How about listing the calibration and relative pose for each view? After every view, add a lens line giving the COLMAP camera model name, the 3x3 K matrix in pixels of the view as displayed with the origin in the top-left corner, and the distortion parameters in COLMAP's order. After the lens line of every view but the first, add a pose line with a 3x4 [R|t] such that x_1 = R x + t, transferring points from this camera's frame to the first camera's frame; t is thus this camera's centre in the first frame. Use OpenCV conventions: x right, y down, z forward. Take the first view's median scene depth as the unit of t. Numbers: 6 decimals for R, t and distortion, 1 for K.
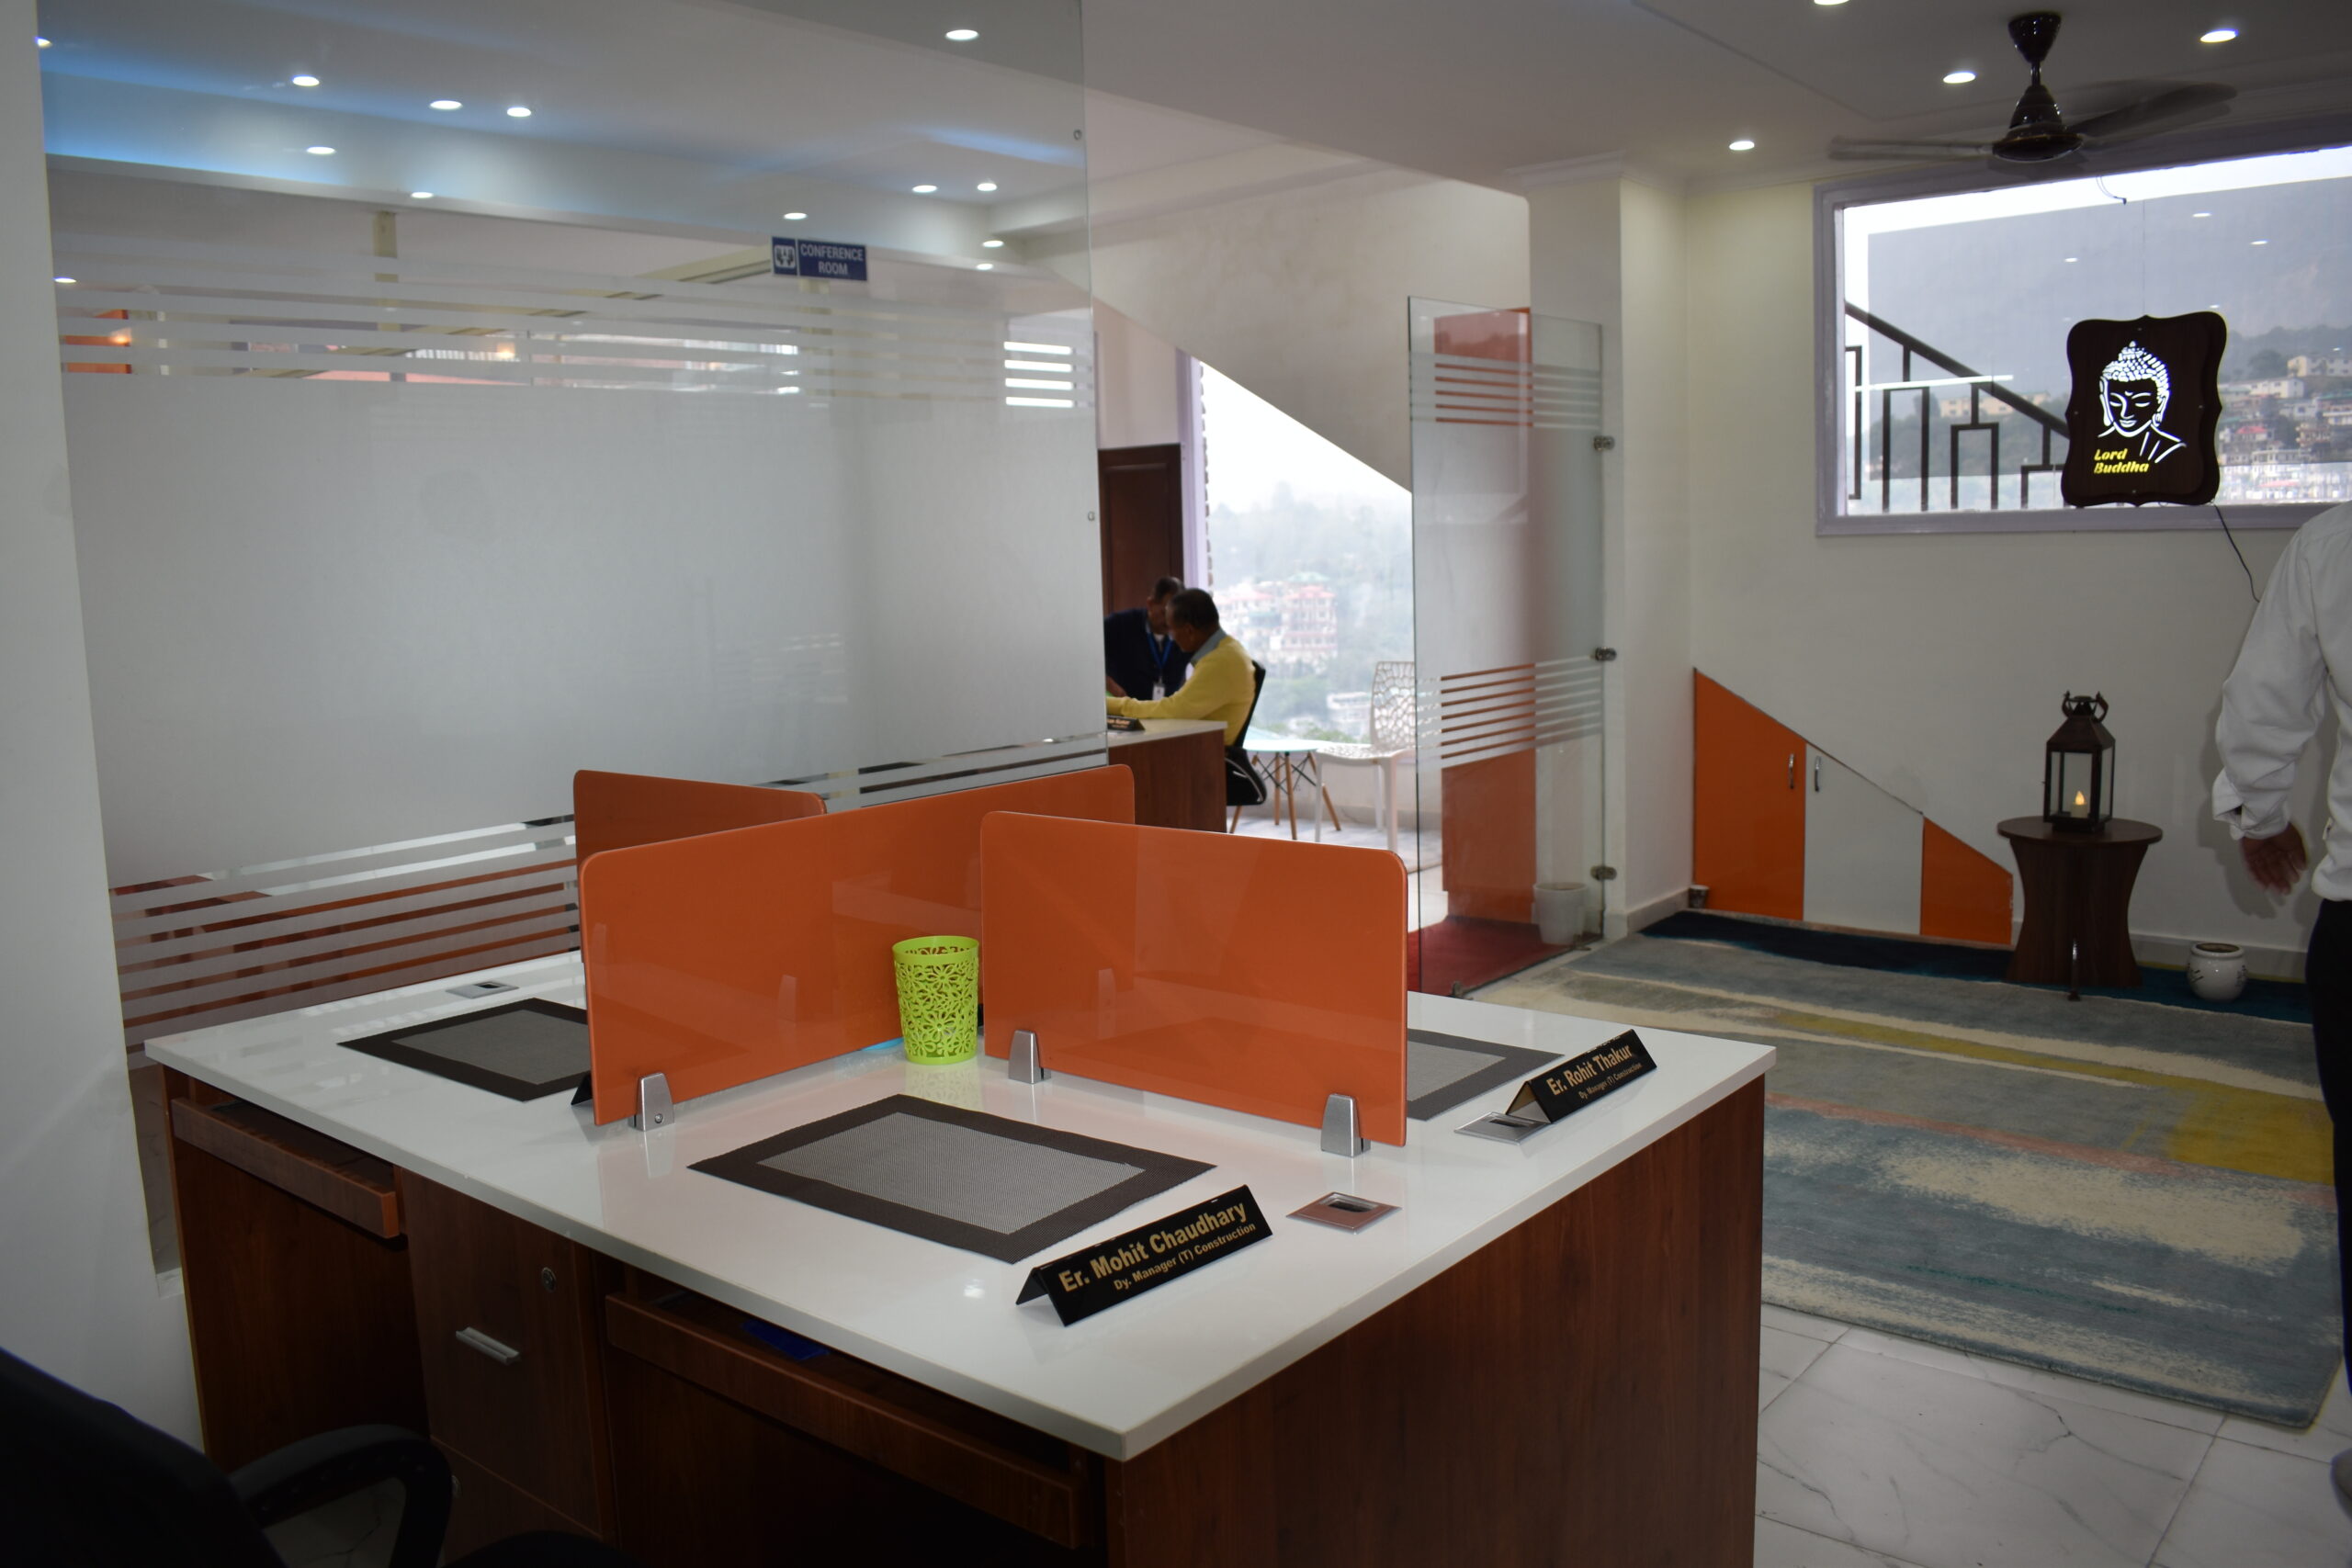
lens RADIAL K [[1795.4, 0, 1179.0], [0, 1795.4, 779.2], [0, 0, 1]] dist [-0.083544, -0.000096]
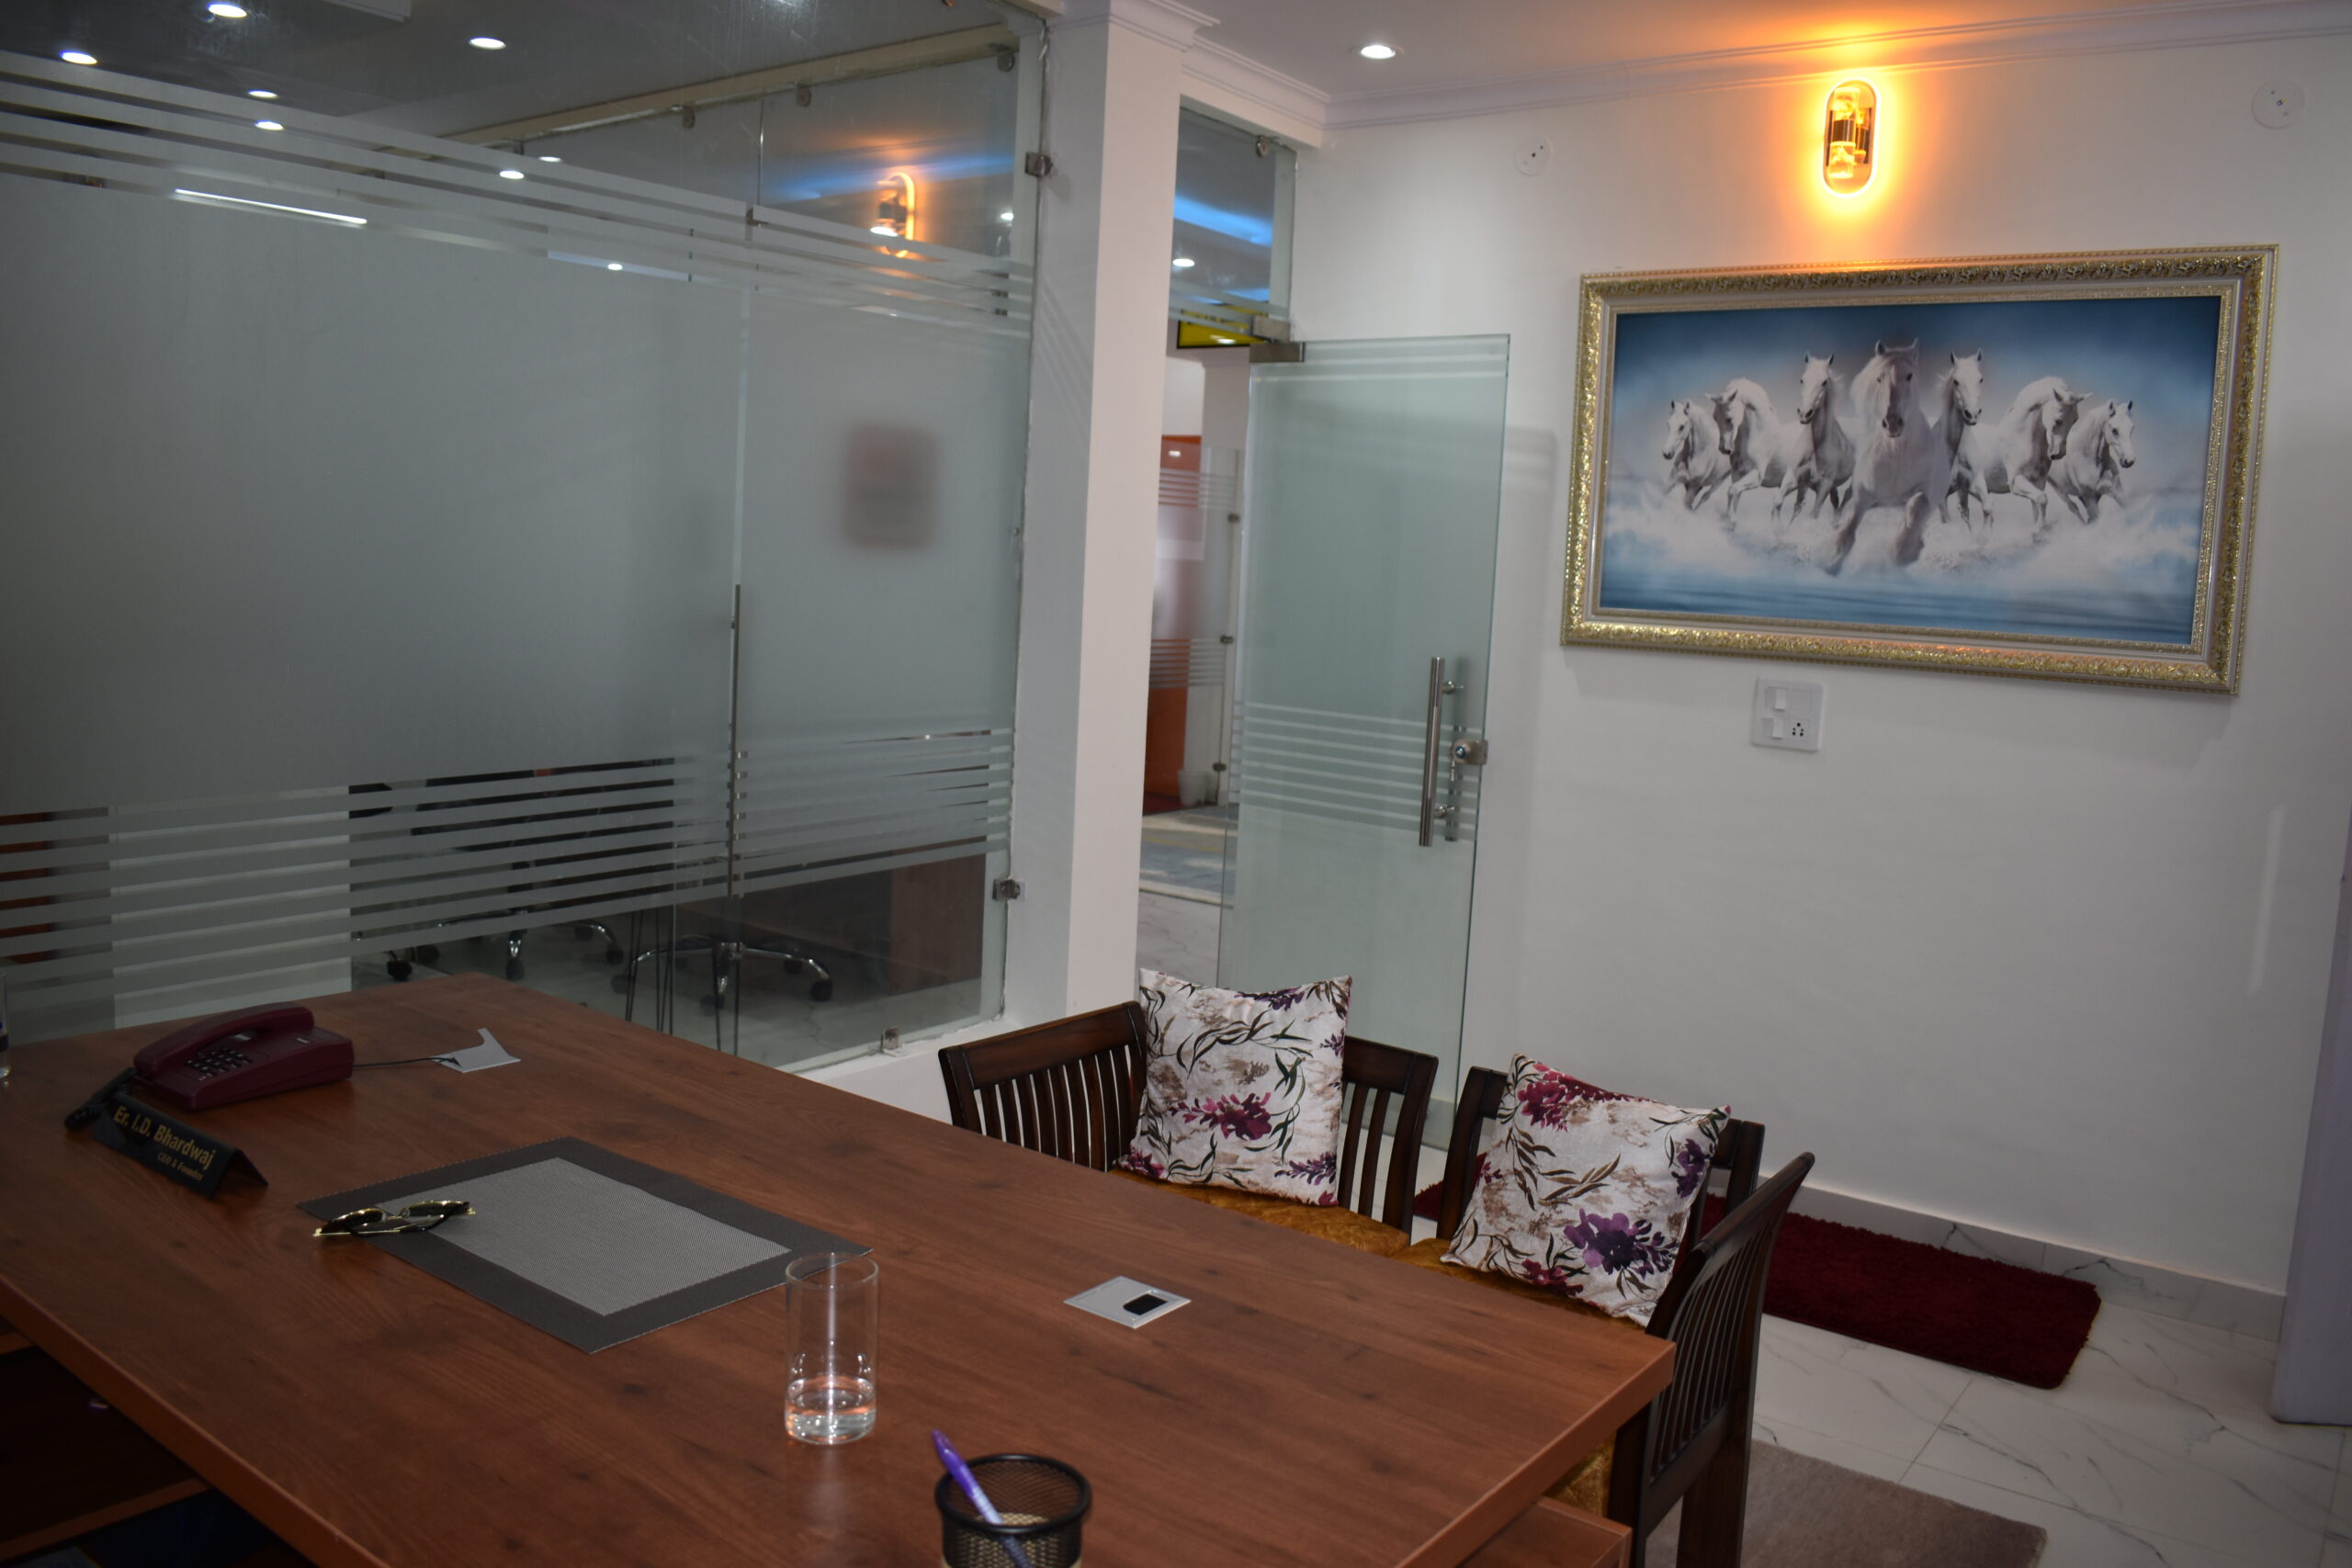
lens RADIAL K [[1795.4, 0, 1175.1], [0, 1795.4, 781.3], [0, 0, 1]] dist [-0.083544, -0.000096]
pose [[0.977171, 0.059910, 0.203831, -0.159200], [-0.055970, 0.998118, -0.025046, 0.112572], [-0.204948, 0.013066, 0.978686, -0.697660]]
